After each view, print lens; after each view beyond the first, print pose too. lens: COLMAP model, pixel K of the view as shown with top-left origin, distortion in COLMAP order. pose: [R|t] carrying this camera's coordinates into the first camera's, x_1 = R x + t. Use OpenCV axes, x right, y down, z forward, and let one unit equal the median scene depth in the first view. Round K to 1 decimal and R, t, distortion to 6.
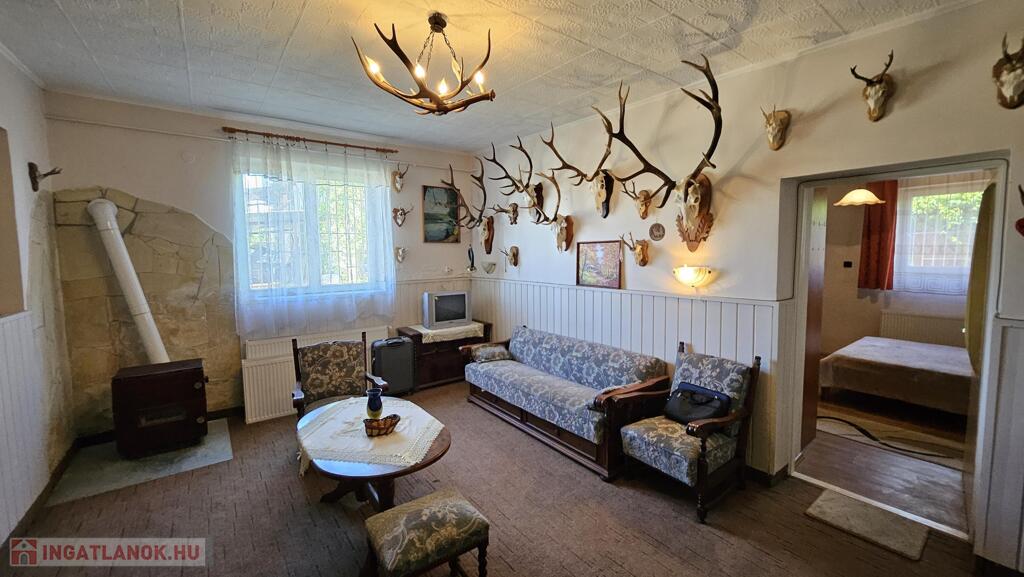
lens RADIAL K [[407.0, 0, 519.0], [0, 407.0, 285.1], [0, 0, 1]] dist [-0.009843, -0.000126]
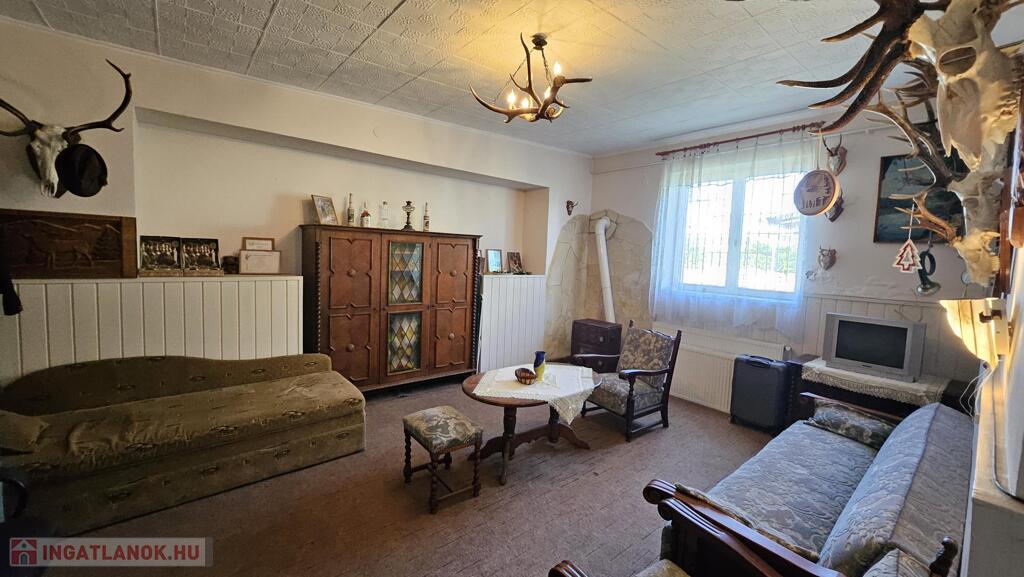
lens RADIAL K [[407.0, 0, 519.2], [0, 407.0, 284.1], [0, 0, 1]] dist [-0.009843, -0.000126]
pose [[0.032900, 0.087022, -0.995663, 0.555003], [-0.116740, 0.989718, 0.082645, -0.031504], [0.992617, 0.113515, 0.042721, 0.531046]]
